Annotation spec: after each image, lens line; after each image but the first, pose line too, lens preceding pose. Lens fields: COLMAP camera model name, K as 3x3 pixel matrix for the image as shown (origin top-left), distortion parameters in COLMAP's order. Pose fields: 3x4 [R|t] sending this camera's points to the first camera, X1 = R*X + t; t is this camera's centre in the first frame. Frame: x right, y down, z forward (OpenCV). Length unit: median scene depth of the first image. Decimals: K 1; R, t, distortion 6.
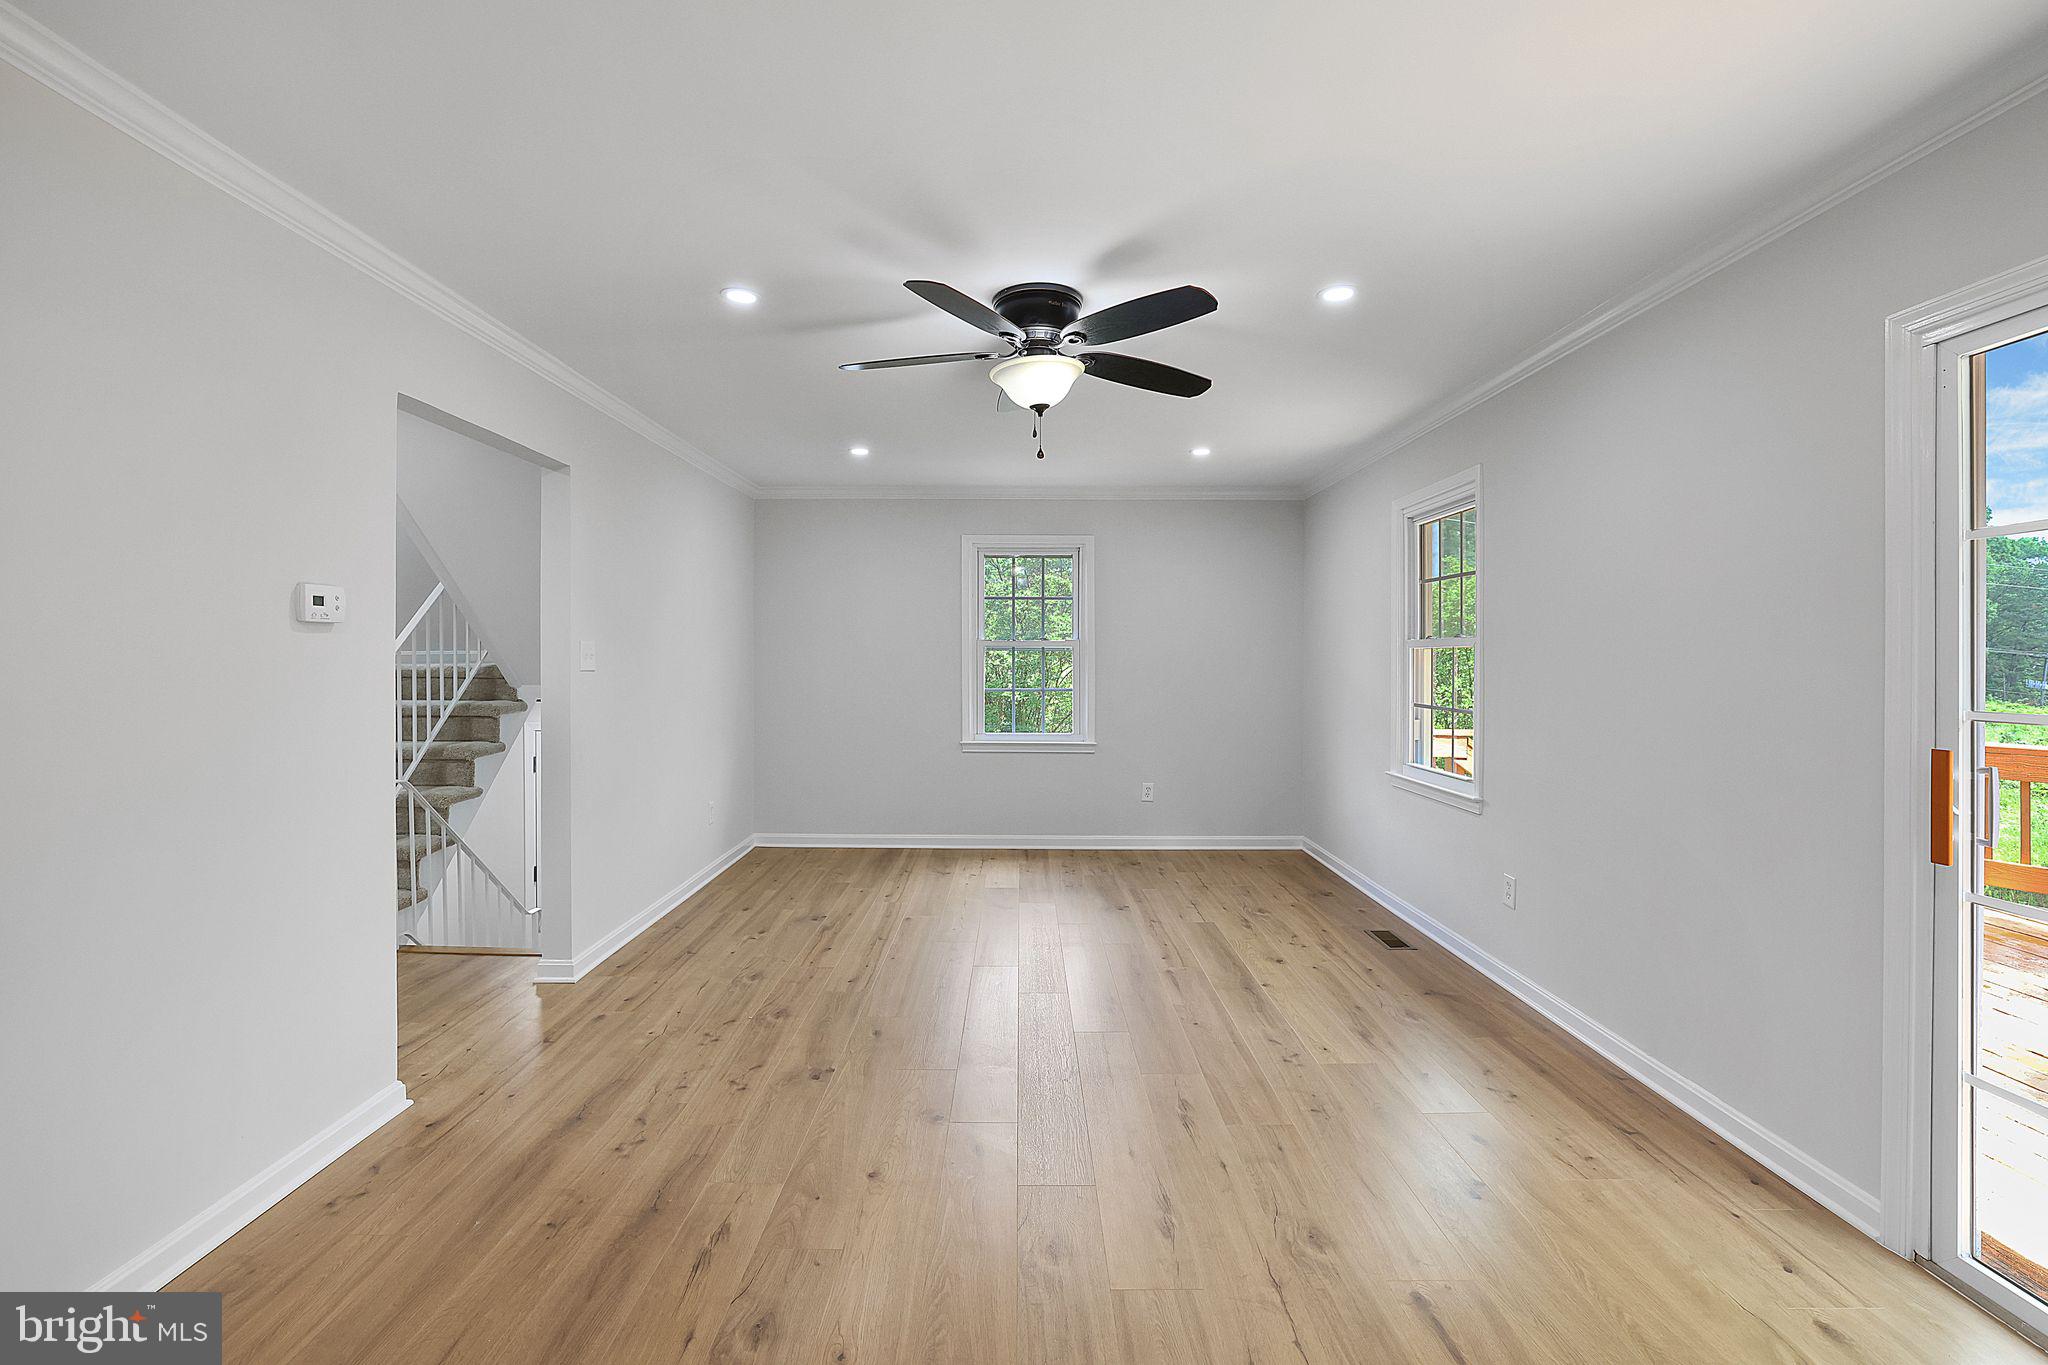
lens RADIAL K [[897.7, 0, 1012.2], [0, 897.7, 668.1], [0, 0, 1]] dist [-0.042360, 0.015322]
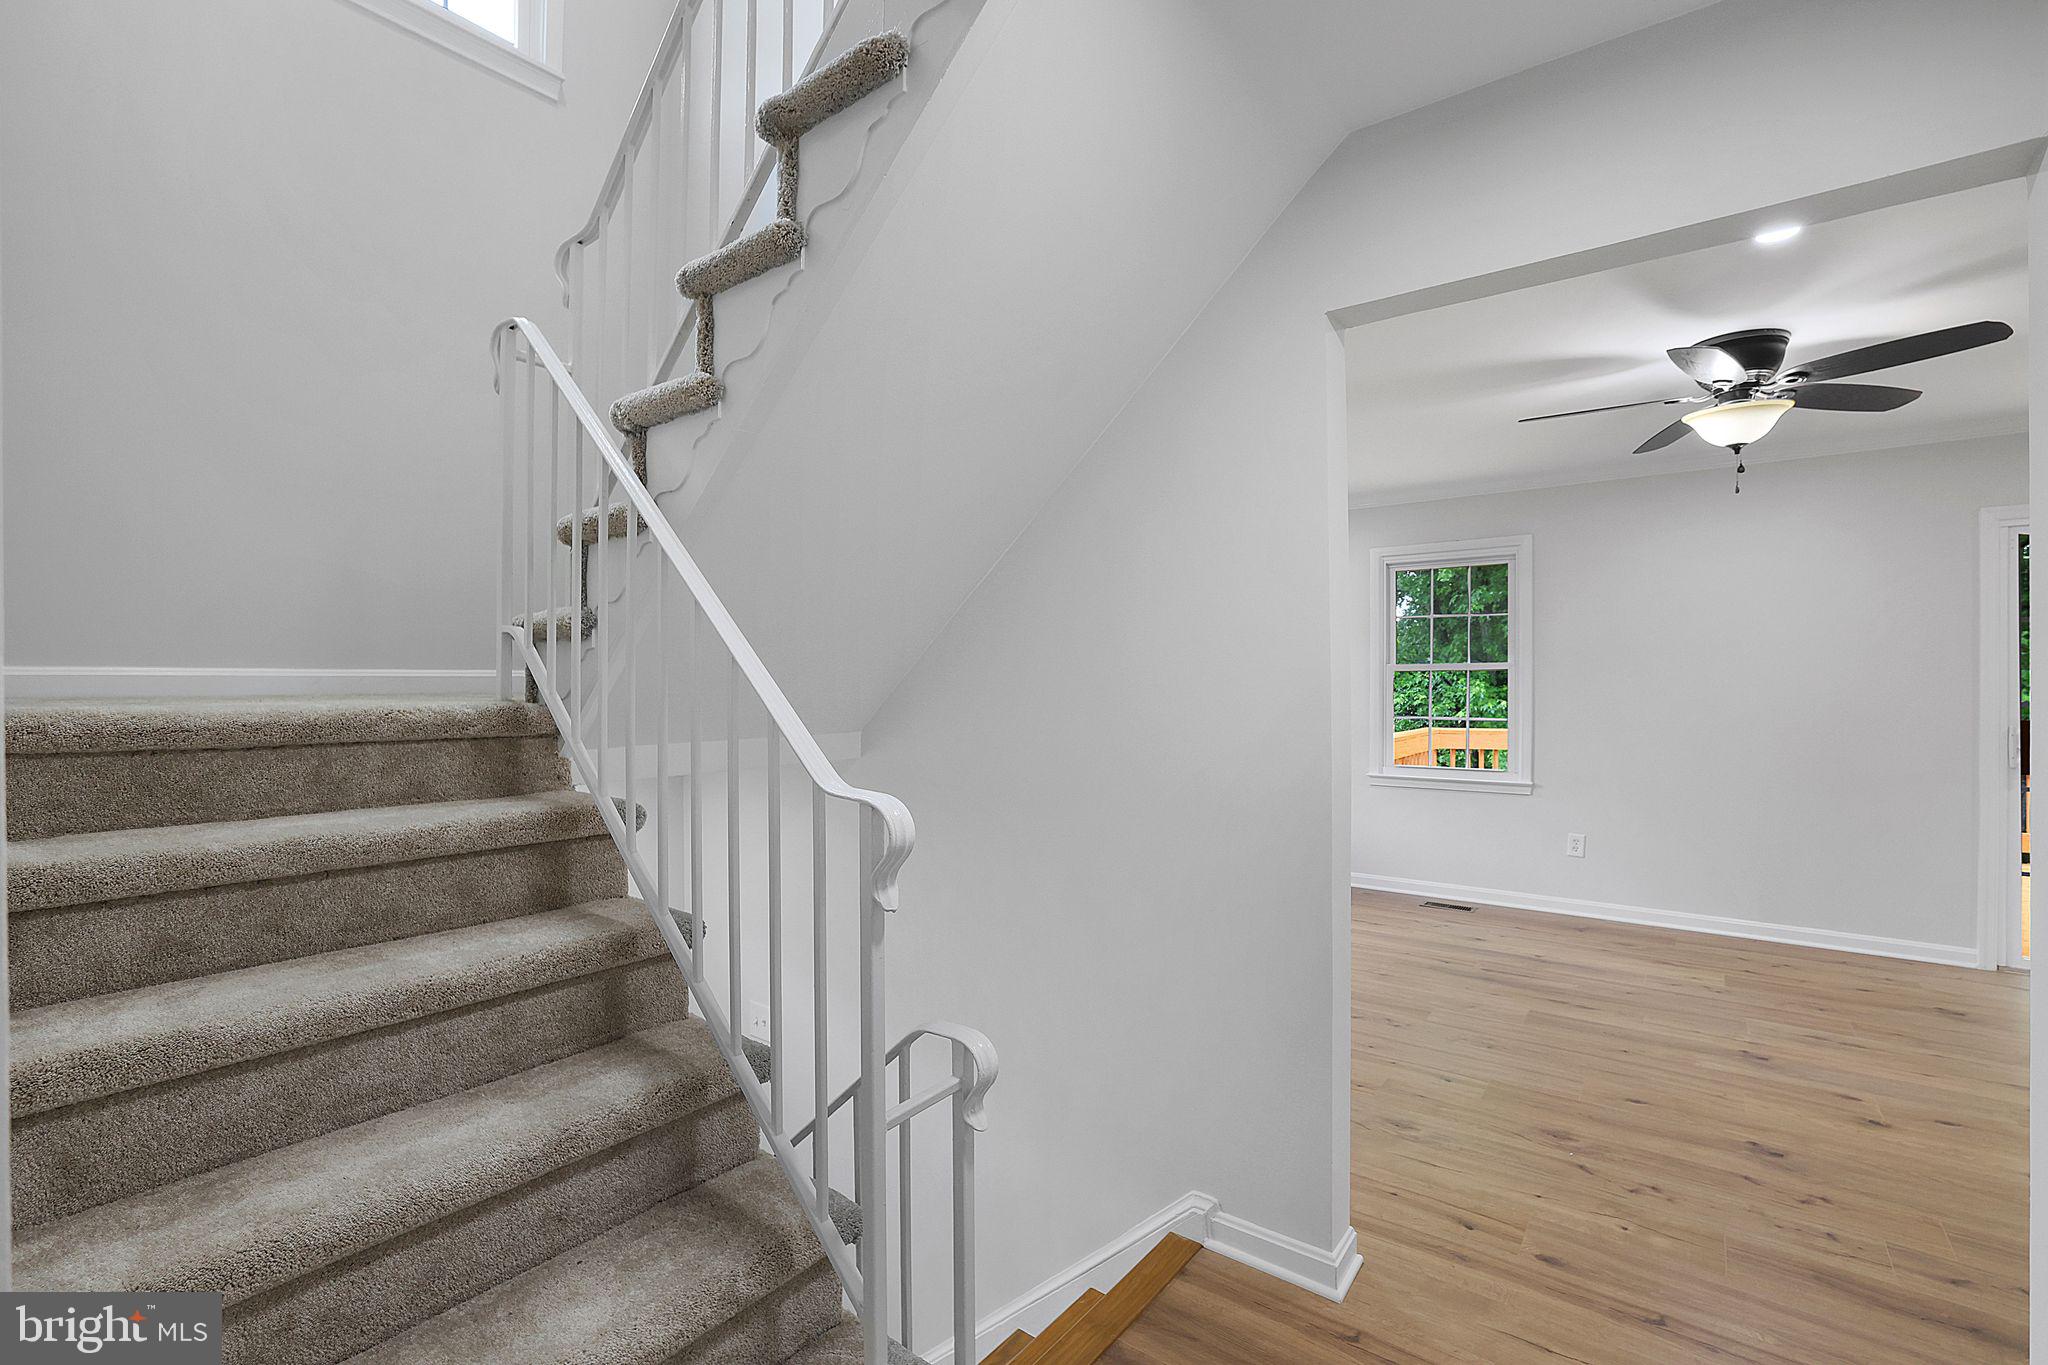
lens RADIAL K [[897.7, 0, 1023.2], [0, 897.7, 683.3], [0, 0, 1]] dist [-0.042360, 0.015322]
pose [[0.612334, -0.004496, 0.790586, -1.171732], [0.012382, 0.999916, -0.003903, -0.009599], [-0.790502, 0.012179, 0.612338, 0.911182]]
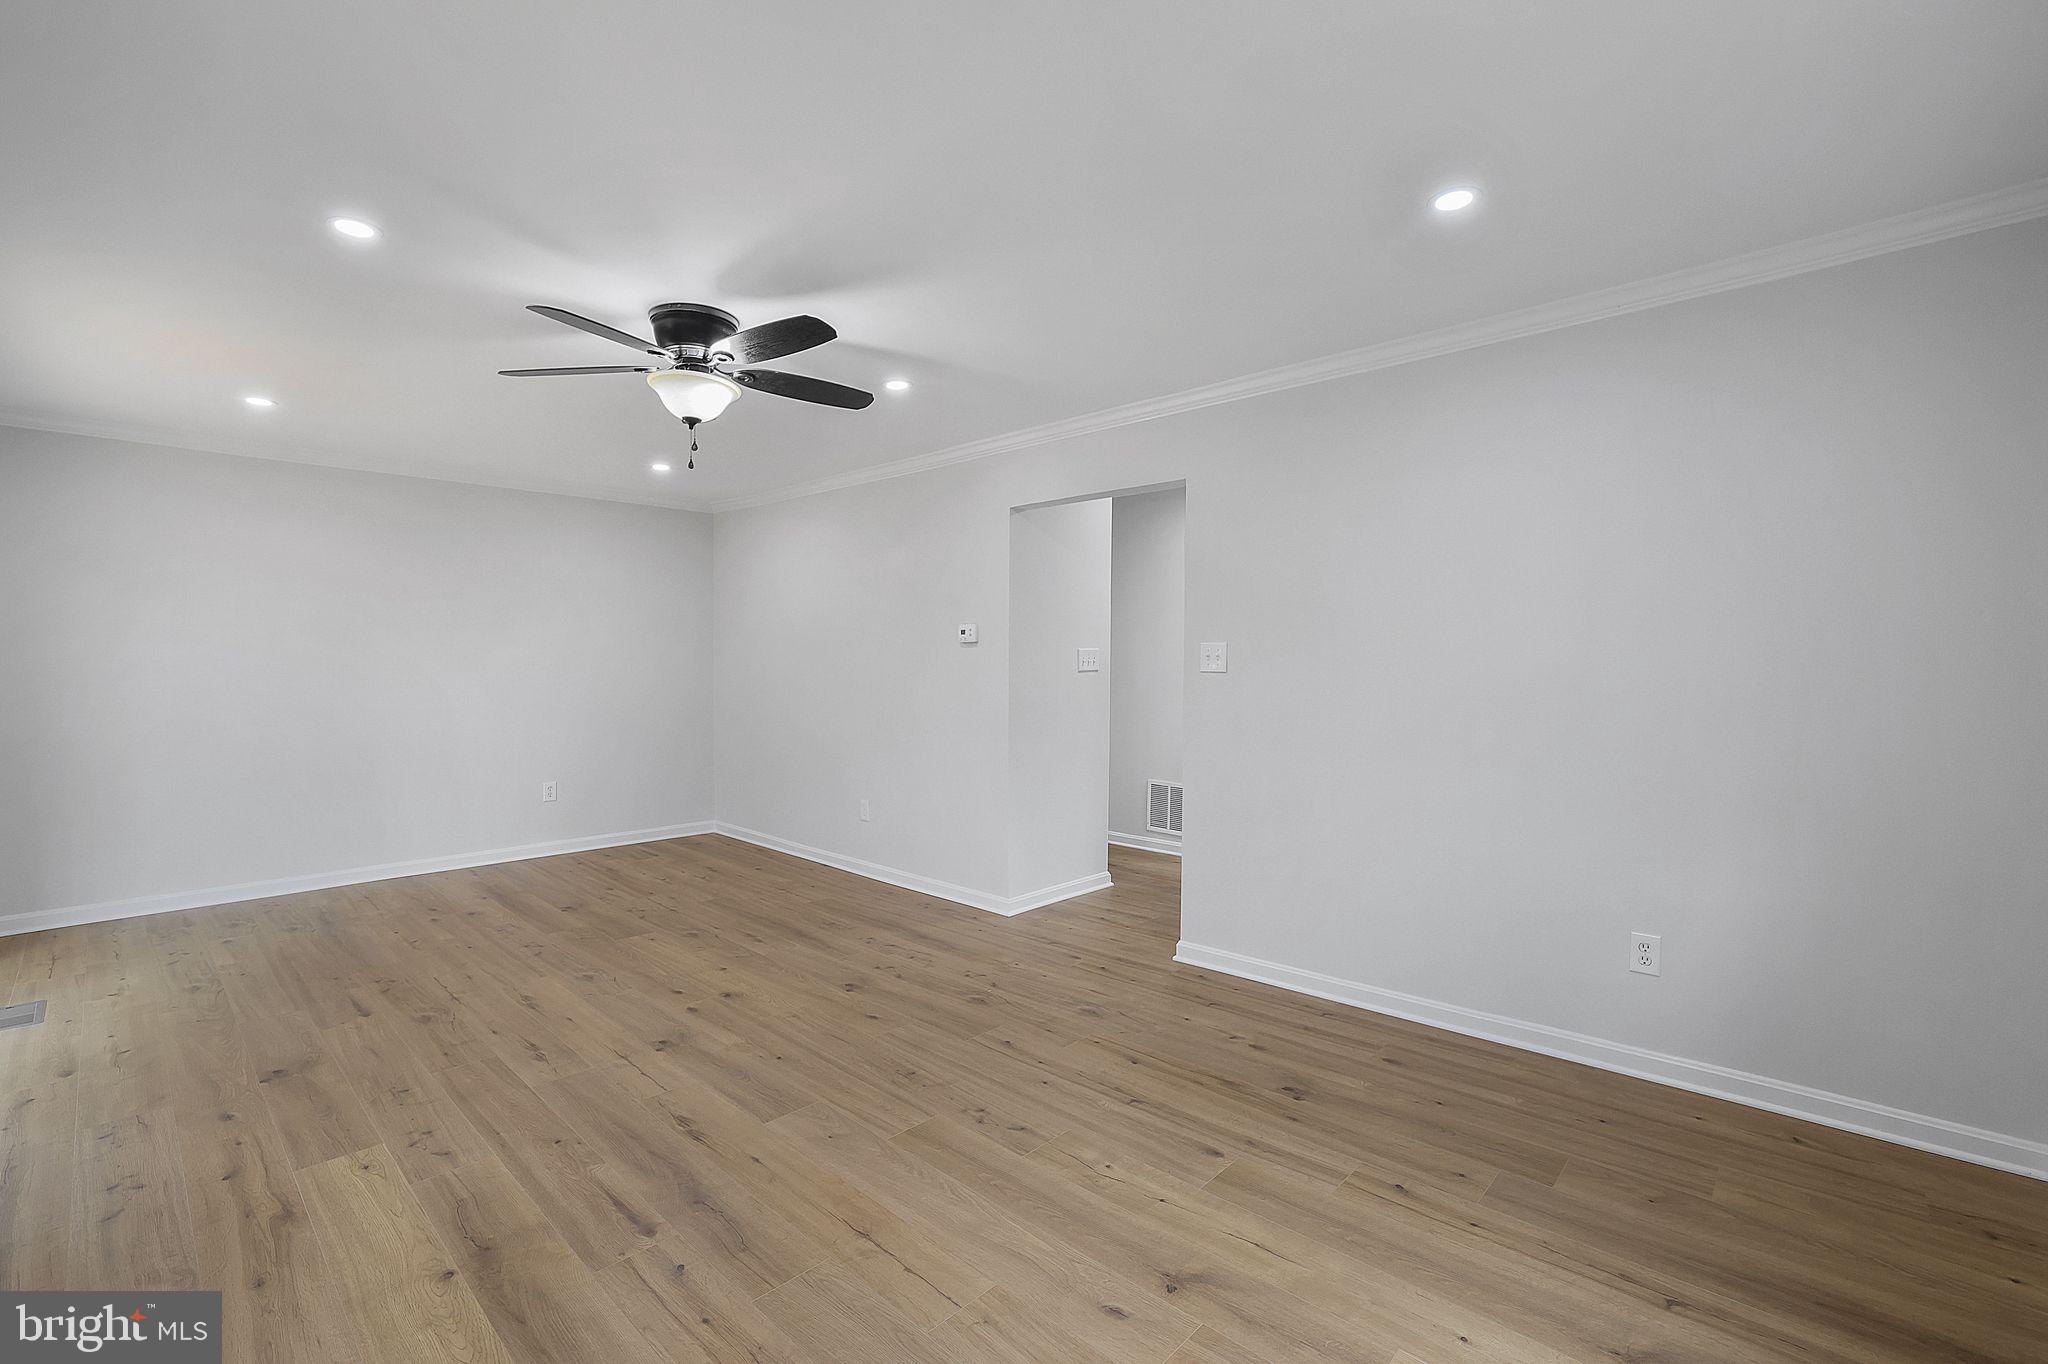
lens RADIAL K [[897.7, 0, 1003.3], [0, 897.7, 680.1], [0, 0, 1]] dist [-0.042360, 0.015322]
pose [[-0.692373, 0.011002, -0.721456, 0.473281], [-0.009852, 0.999646, 0.024699, -0.010566], [0.721472, 0.024209, -0.692020, 1.760668]]
